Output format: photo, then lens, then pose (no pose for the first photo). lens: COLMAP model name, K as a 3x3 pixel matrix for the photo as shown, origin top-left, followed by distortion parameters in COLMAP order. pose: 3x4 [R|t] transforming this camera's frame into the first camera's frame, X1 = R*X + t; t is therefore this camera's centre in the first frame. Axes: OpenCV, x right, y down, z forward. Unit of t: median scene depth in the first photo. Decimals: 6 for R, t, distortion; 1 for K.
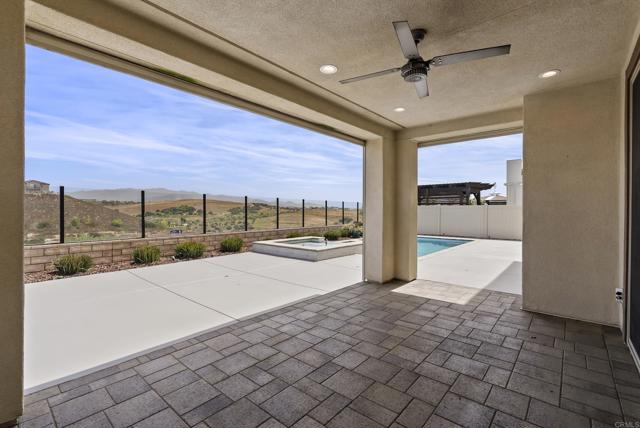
lens RADIAL K [[293.9, 0, 323.2], [0, 293.9, 208.2], [0, 0, 1]] dist [-0.007919, 0.001906]
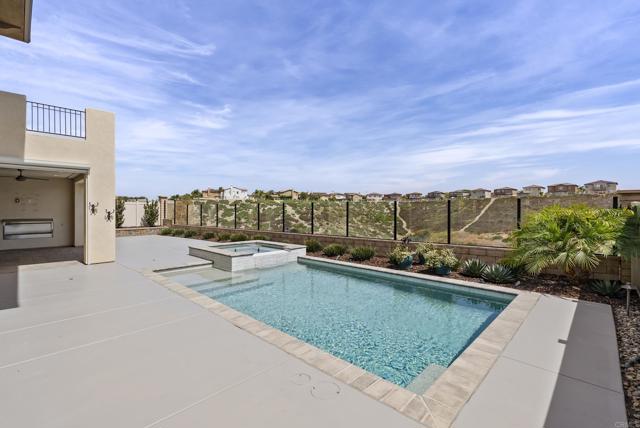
lens RADIAL K [[293.9, 0, 317.6], [0, 293.9, 211.5], [0, 0, 1]] dist [-0.007919, 0.001906]
pose [[-0.069298, 0.004734, -0.997585, 2.586989], [0.006829, 0.999968, 0.004271, -0.031540], [0.997573, -0.006516, -0.069328, 3.463290]]
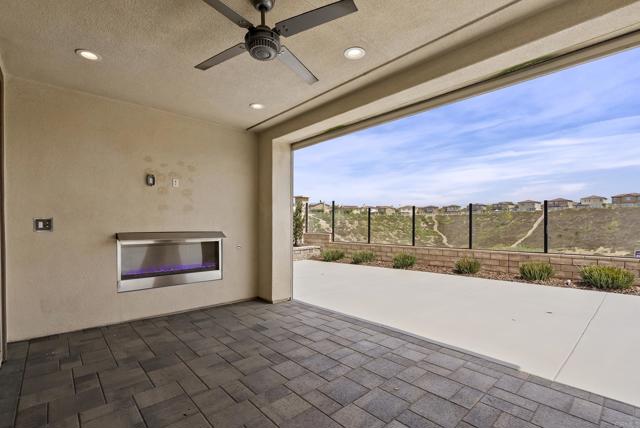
lens RADIAL K [[293.9, 0, 316.3], [0, 293.9, 227.2], [0, 0, 1]] dist [-0.007919, 0.001906]
pose [[-0.125769, 0.009334, -0.992016, 0.747753], [0.008478, 0.999929, 0.008333, 0.016229], [0.992023, -0.007362, -0.125840, 0.853862]]
